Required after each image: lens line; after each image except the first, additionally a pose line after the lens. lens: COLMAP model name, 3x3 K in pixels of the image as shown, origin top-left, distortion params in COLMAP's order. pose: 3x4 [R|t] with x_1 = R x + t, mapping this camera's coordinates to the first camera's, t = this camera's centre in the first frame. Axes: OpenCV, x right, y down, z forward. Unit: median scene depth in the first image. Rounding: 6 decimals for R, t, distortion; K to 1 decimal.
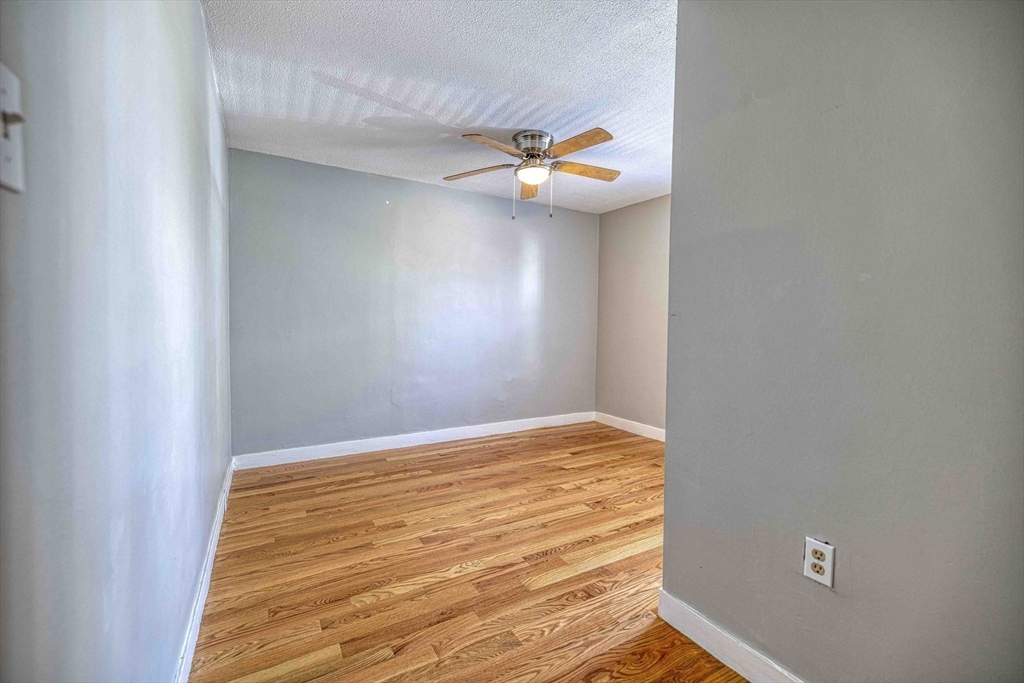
lens RADIAL K [[426.7, 0, 511.4], [0, 426.7, 340.5], [0, 0, 1]] dist [0.002146, 0.000577]
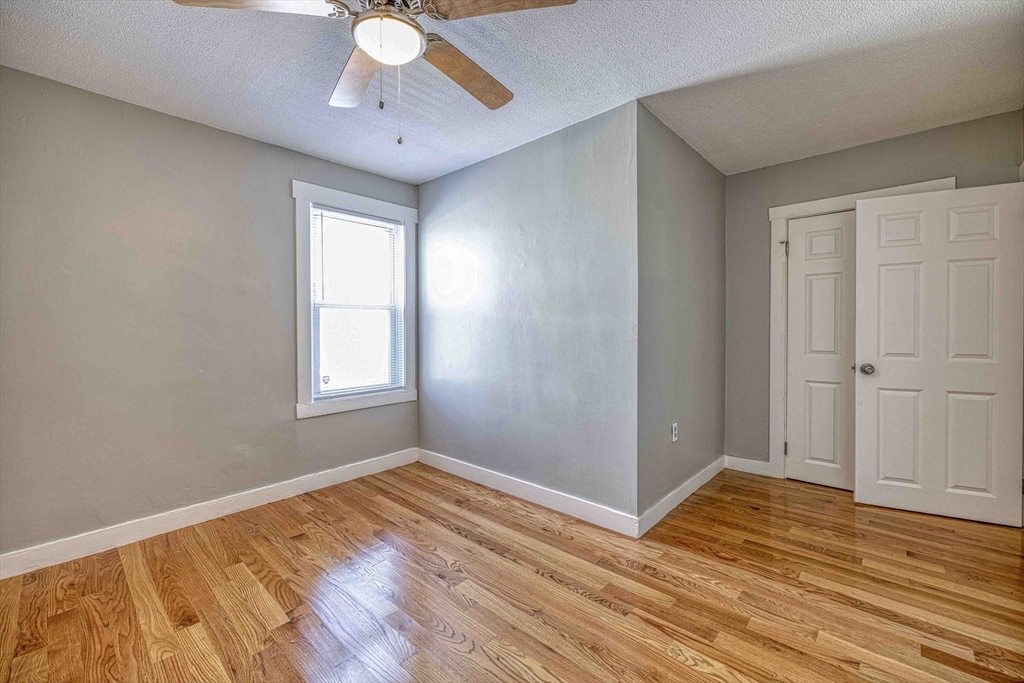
lens RADIAL K [[426.7, 0, 513.2], [0, 426.7, 336.8], [0, 0, 1]] dist [0.002146, 0.000577]
pose [[-0.296916, -0.028951, 0.954465, -0.652434], [0.043179, 0.998111, 0.043708, -0.068085], [-0.953927, 0.054190, -0.295105, 1.369306]]
